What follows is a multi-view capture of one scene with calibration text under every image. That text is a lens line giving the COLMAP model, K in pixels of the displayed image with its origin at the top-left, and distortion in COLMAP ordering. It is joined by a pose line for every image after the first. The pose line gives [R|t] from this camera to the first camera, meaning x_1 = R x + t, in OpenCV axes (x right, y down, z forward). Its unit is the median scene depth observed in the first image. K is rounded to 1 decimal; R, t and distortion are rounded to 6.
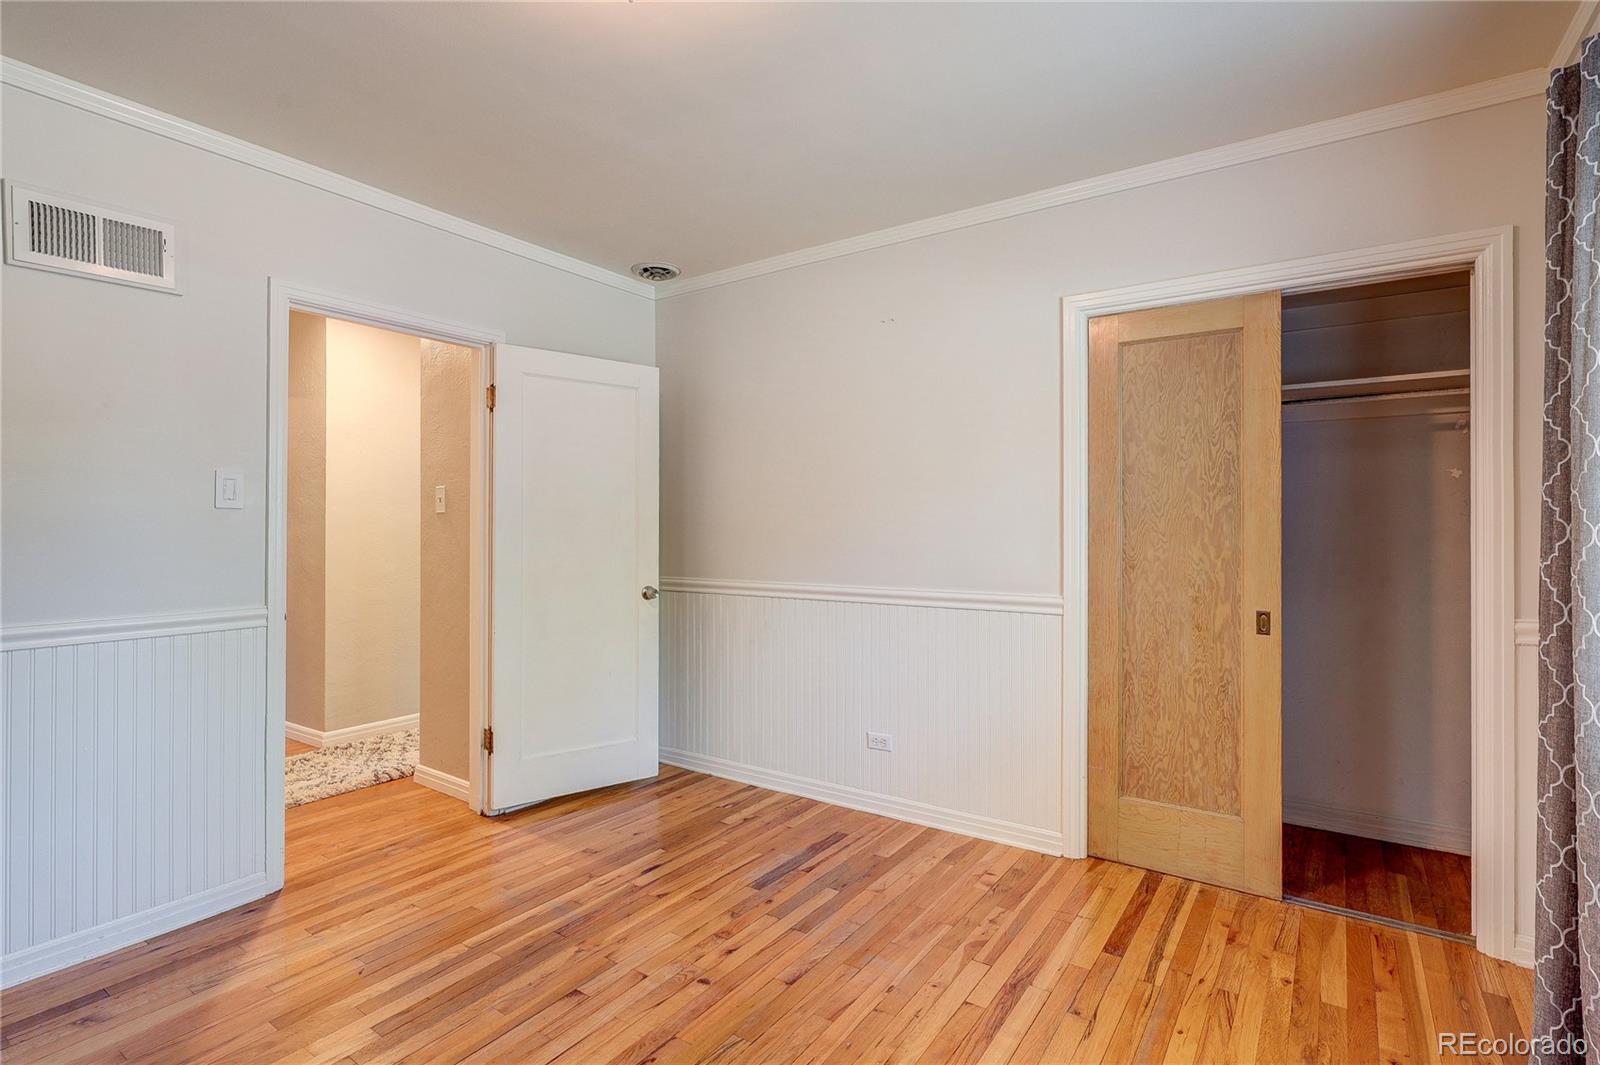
lens RADIAL K [[763.5, 0, 800.0], [0, 763.5, 532.5], [0, 0, 1]] dist [-0.001508, -0.000260]
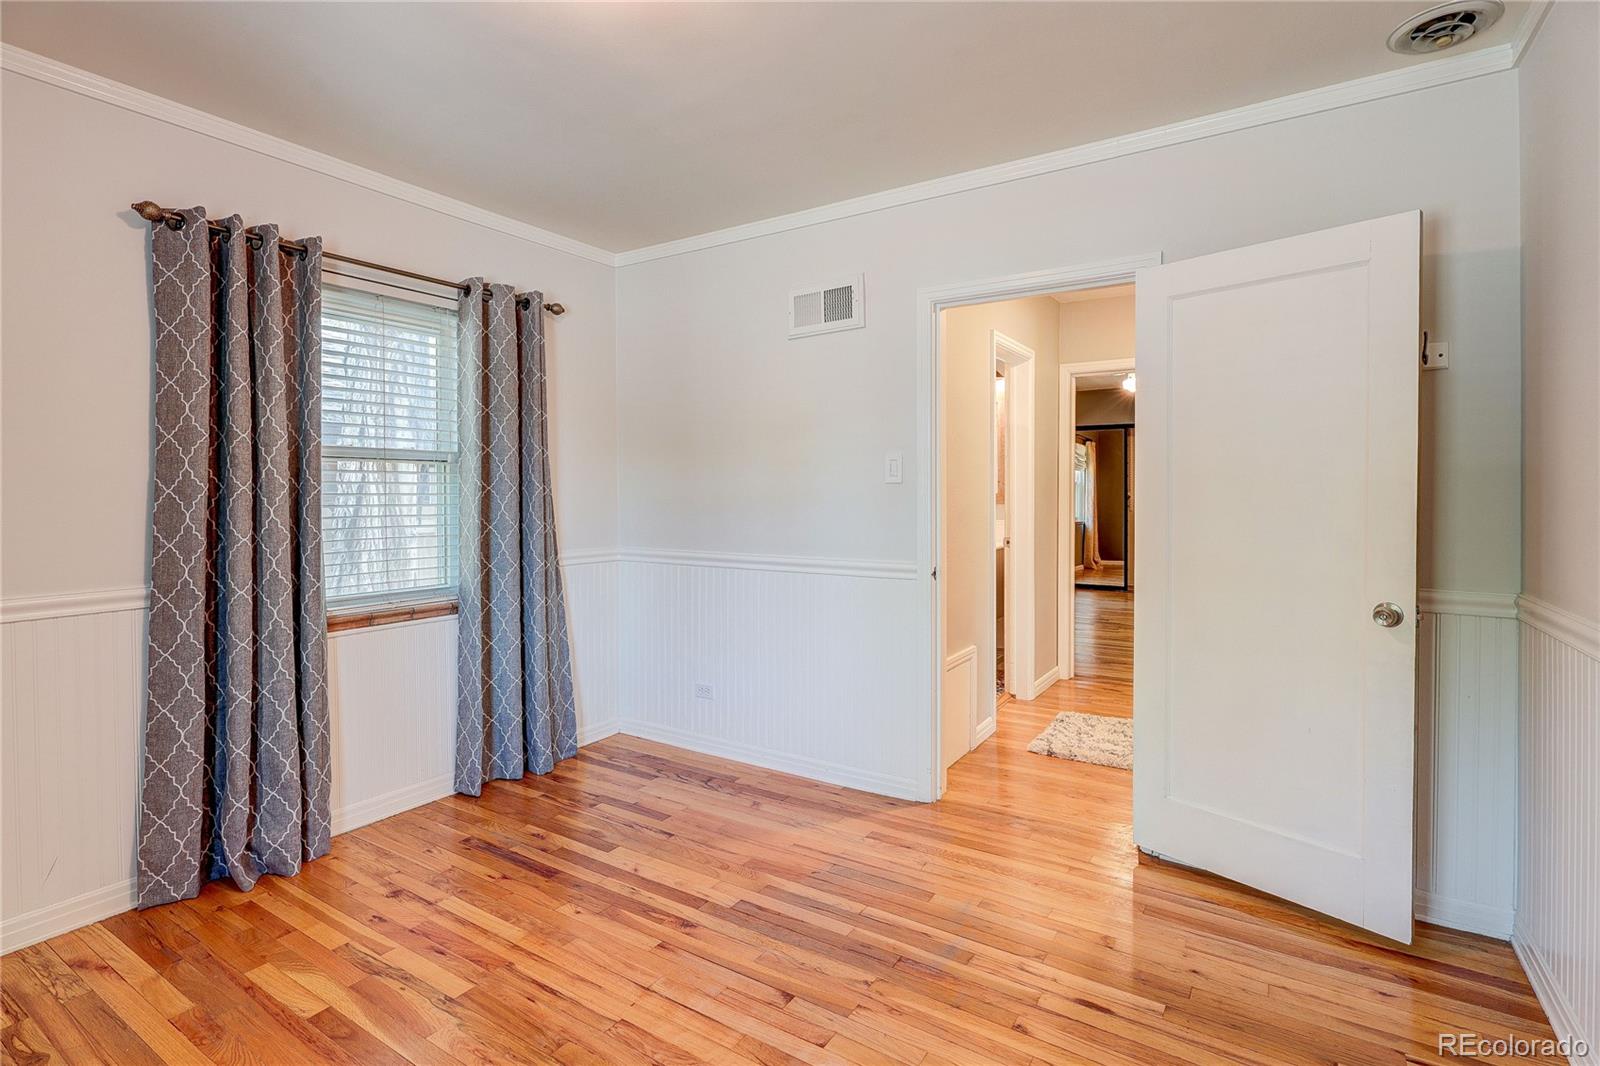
lens RADIAL K [[781.6, 0, 826.8], [0, 781.6, 493.1], [0, 0, 1]] dist [-0.000581, -0.000168]
pose [[0.030544, -0.000559, -0.999533, 0.524948], [-0.001541, 0.999999, -0.000606, -0.012369], [0.999532, 0.001559, 0.030543, 0.798984]]
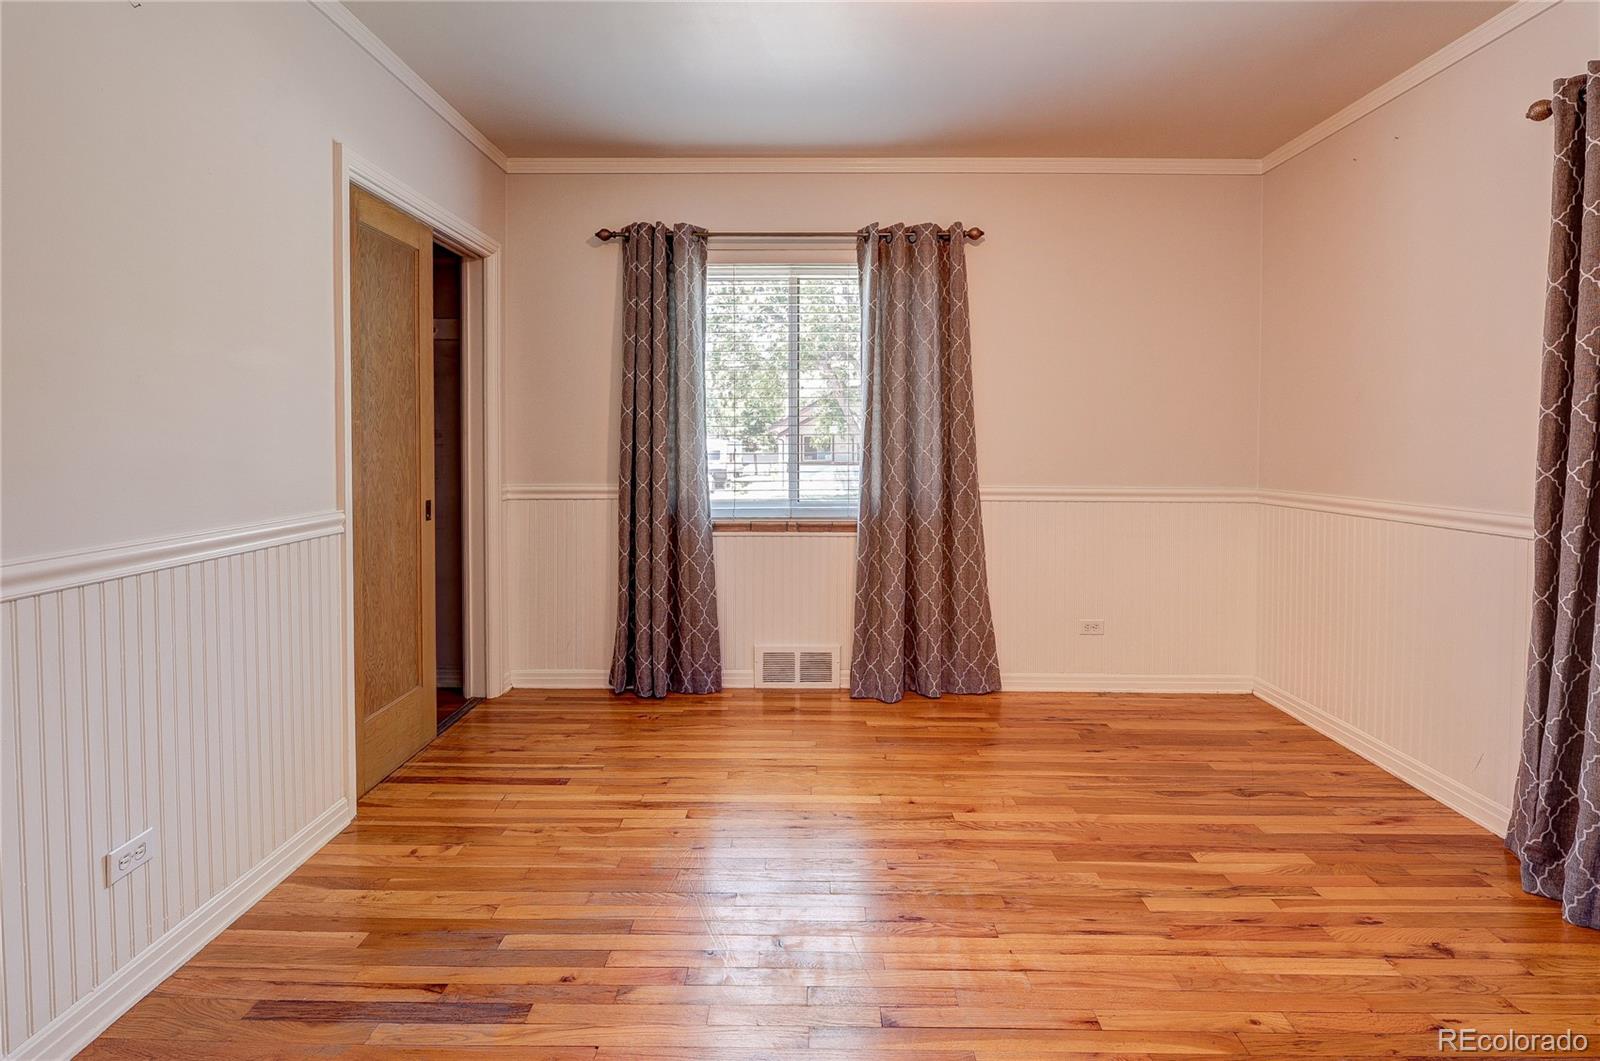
lens RADIAL K [[756.6, 0, 804.9], [0, 756.6, 482.9], [0, 0, 1]] dist [-0.000532, 0.000258]
pose [[-0.540935, -0.048714, 0.839653, -0.682156], [0.001118, 0.998279, 0.058637, 0.008513], [-0.841064, 0.032658, -0.539949, 1.152601]]
